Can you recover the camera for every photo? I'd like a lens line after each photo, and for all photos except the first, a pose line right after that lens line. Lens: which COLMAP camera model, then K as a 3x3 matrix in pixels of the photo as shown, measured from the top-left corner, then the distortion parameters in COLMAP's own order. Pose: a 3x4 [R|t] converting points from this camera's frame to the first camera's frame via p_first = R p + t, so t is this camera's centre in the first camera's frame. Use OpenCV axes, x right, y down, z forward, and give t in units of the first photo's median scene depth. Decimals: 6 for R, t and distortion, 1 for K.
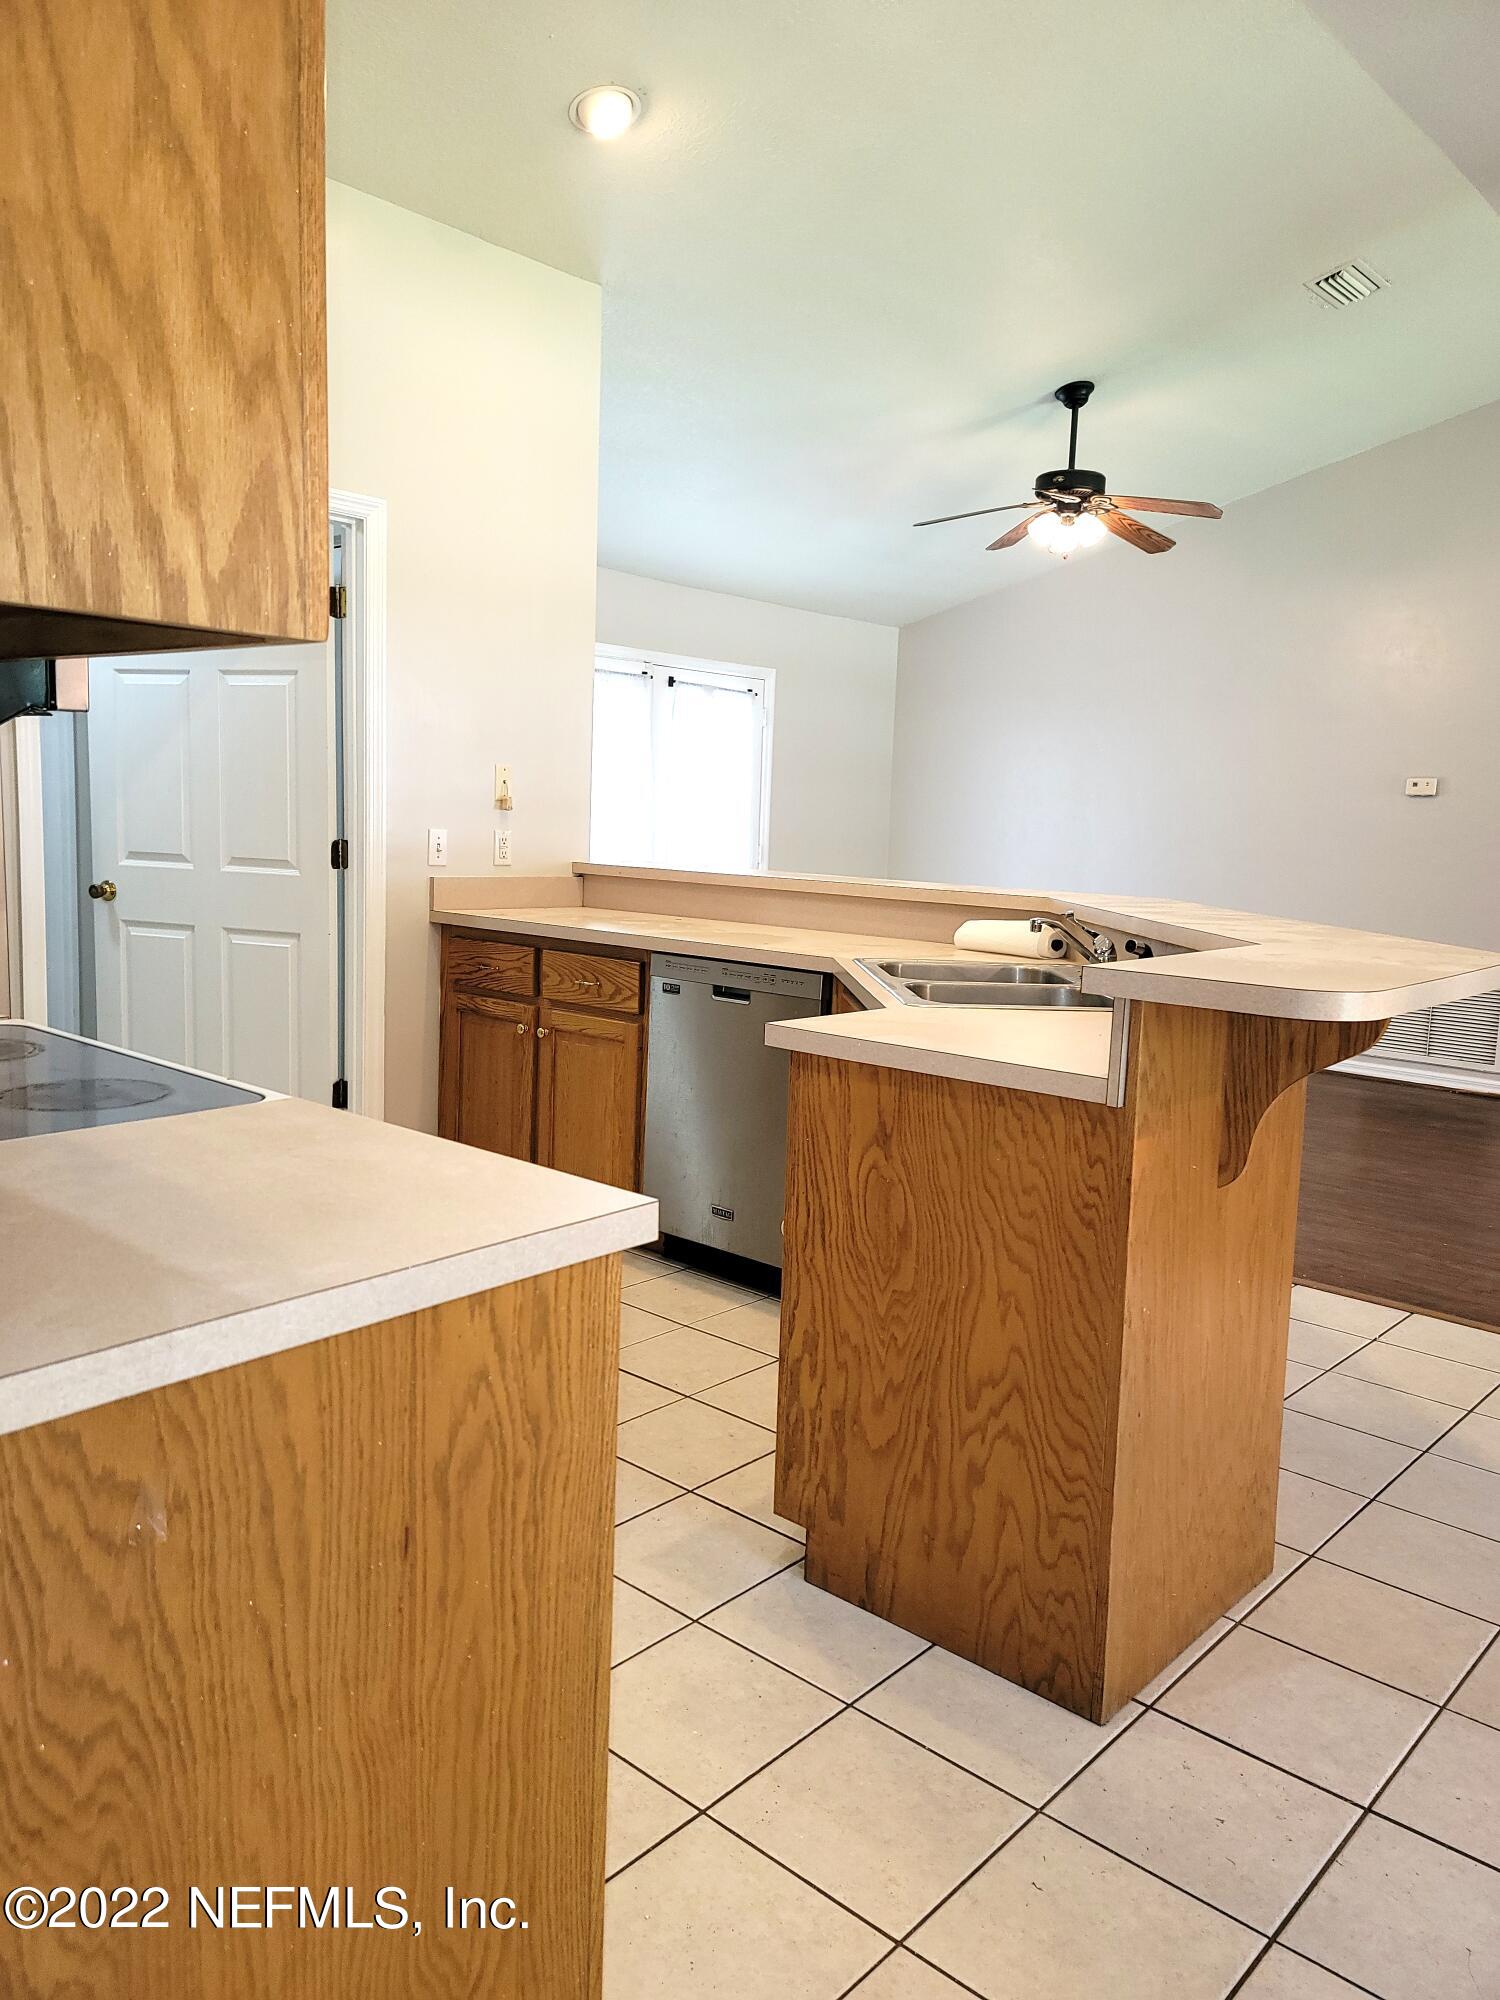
lens RADIAL K [[1456.1, 0, 744.7], [0, 1456.1, 988.6], [0, 0, 1]] dist [0.083187, -0.070575]
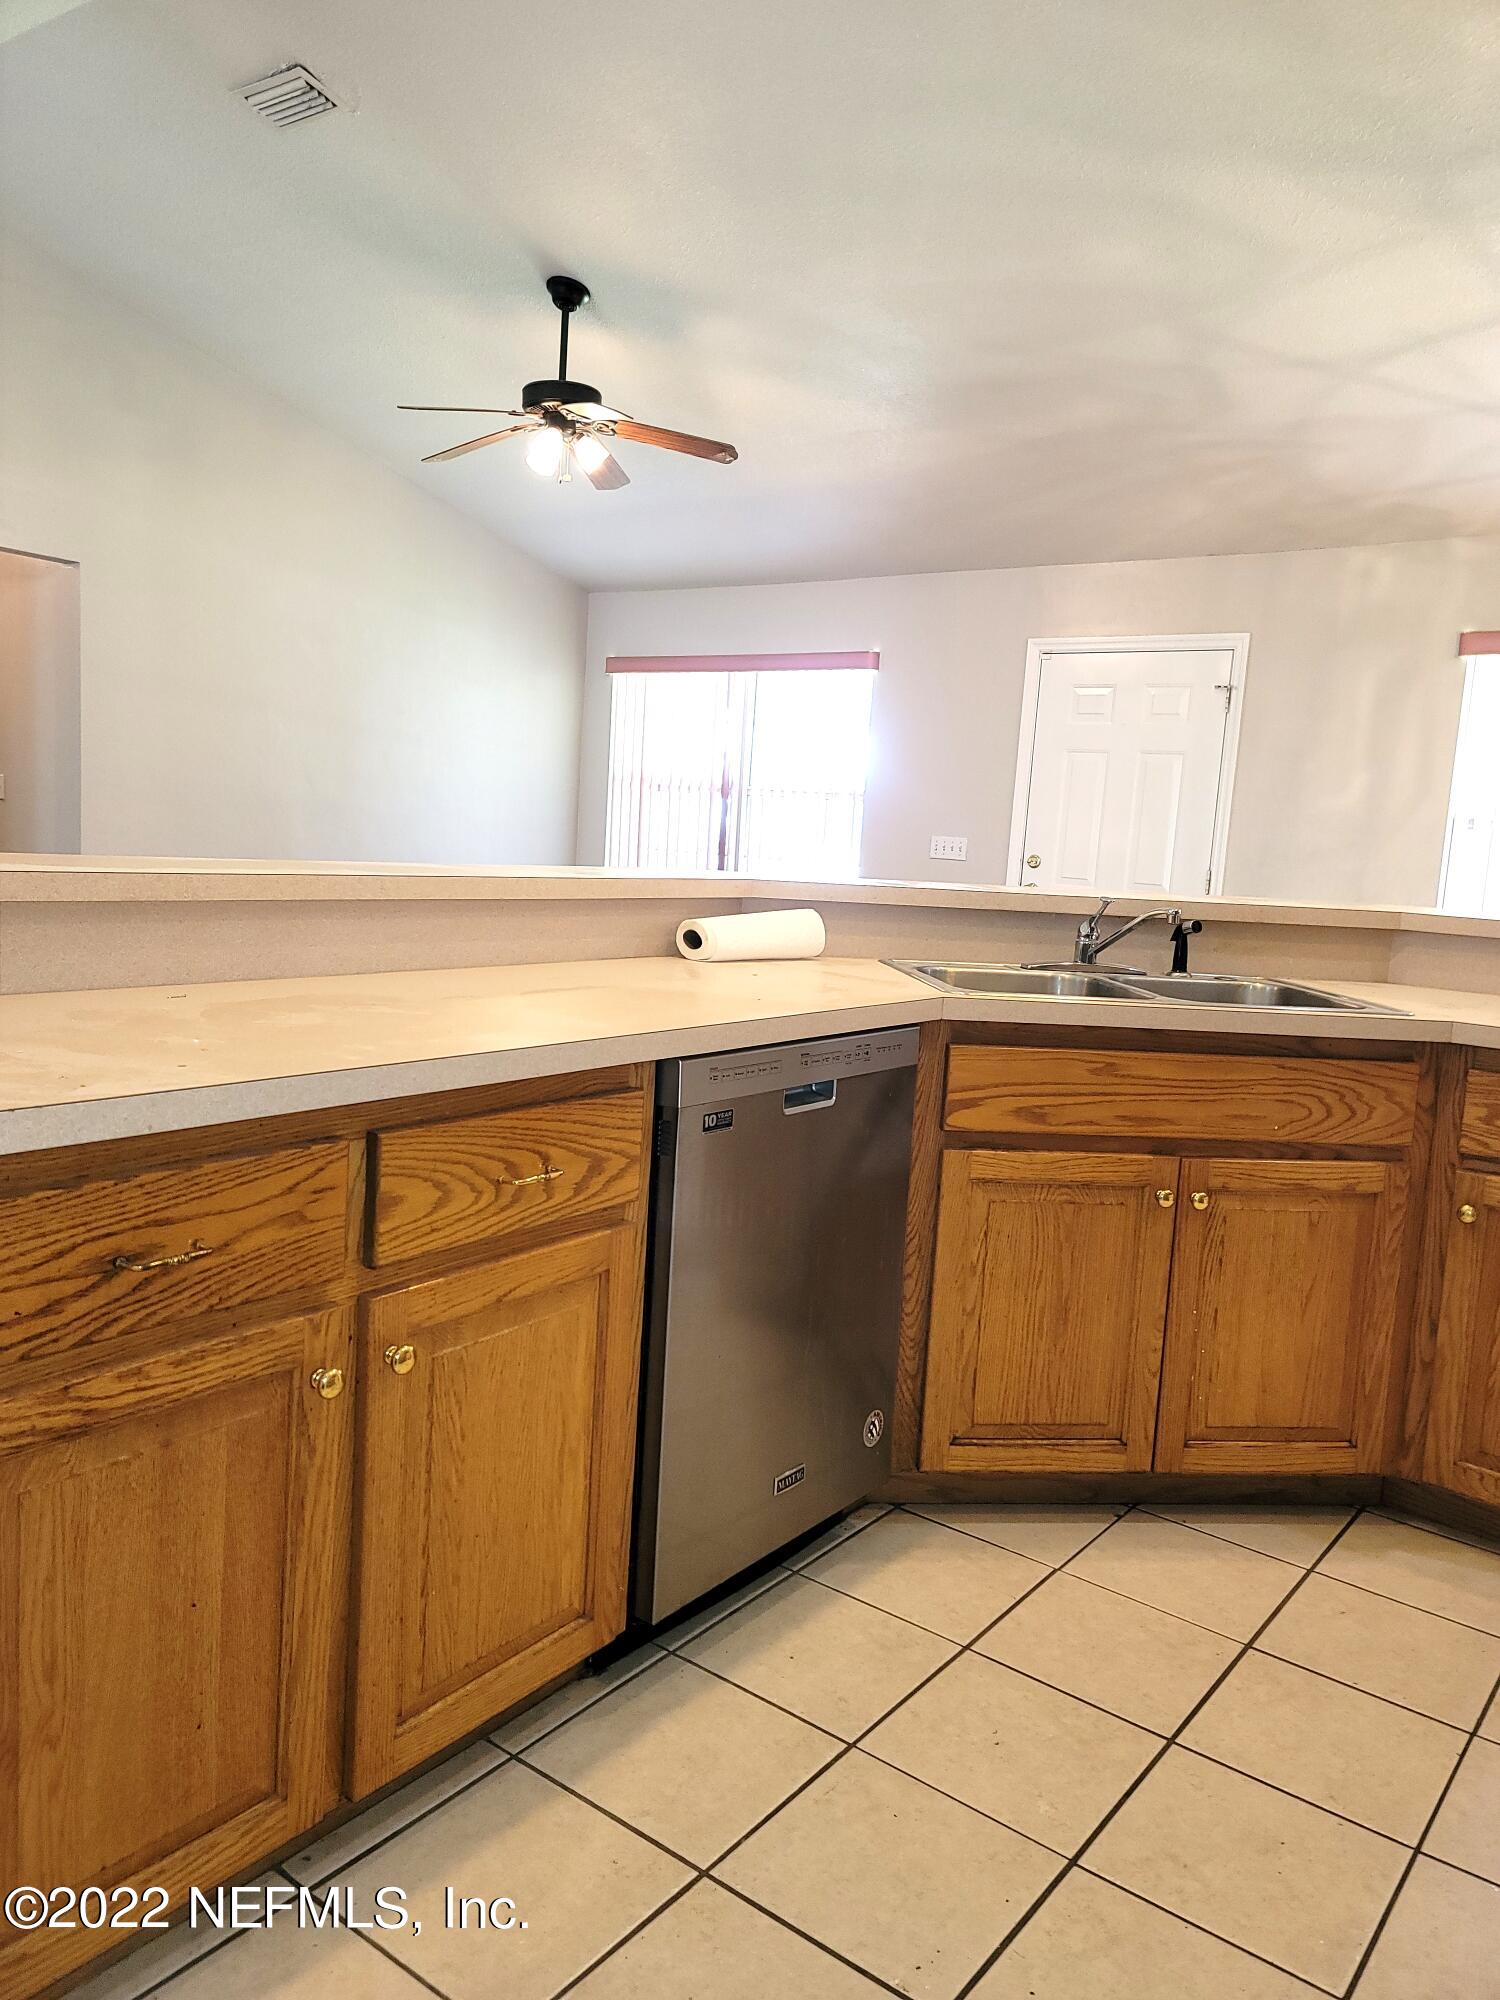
lens RADIAL K [[1456.1, 0, 758.3], [0, 1456.1, 999.0], [0, 0, 1]] dist [0.083187, -0.070575]
pose [[-0.079068, -0.161704, 0.983667, -0.784845], [0.057067, 0.984404, 0.166412, -0.180767], [-0.995234, 0.069293, -0.068607, 1.498075]]
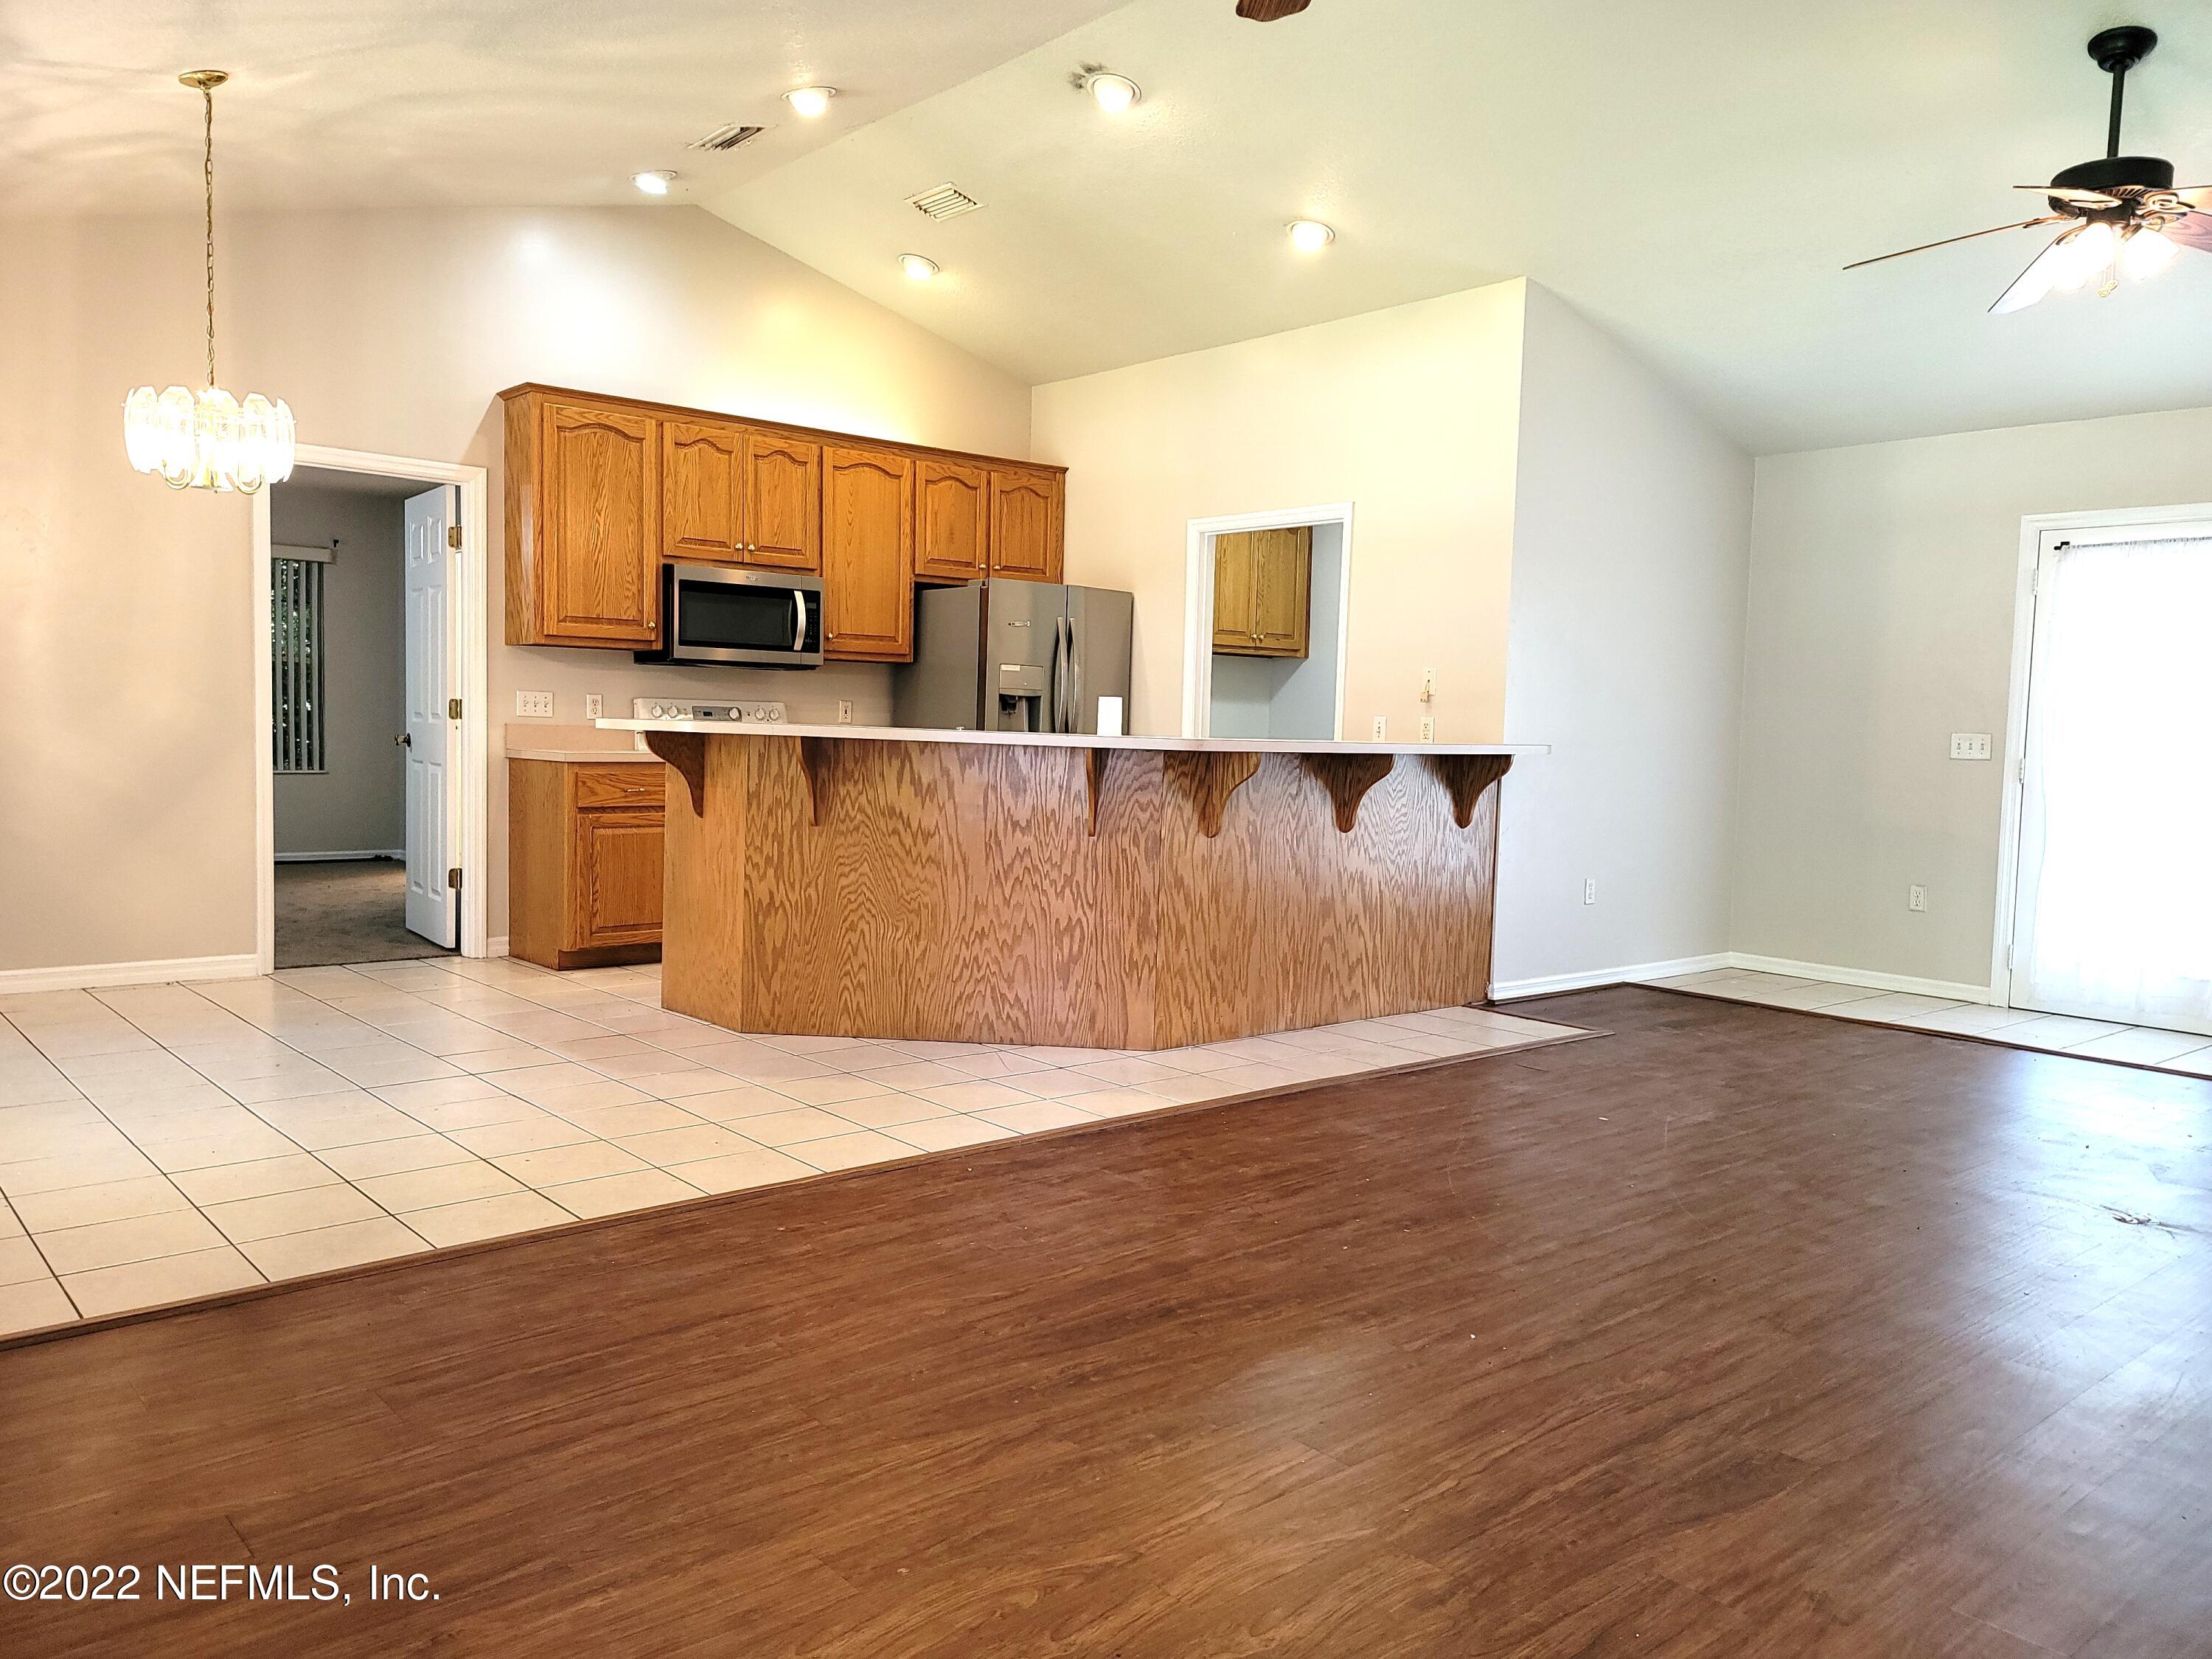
lens RADIAL K [[1610.4, 0, 1095.7], [0, 1610.4, 820.7], [0, 0, 1]] dist [0.083187, -0.070575]
pose [[-0.137124, 0.020893, -0.990334, 2.388930], [-0.153981, 0.987174, 0.042147, -0.059527], [0.978513, 0.158272, -0.132148, 1.652052]]
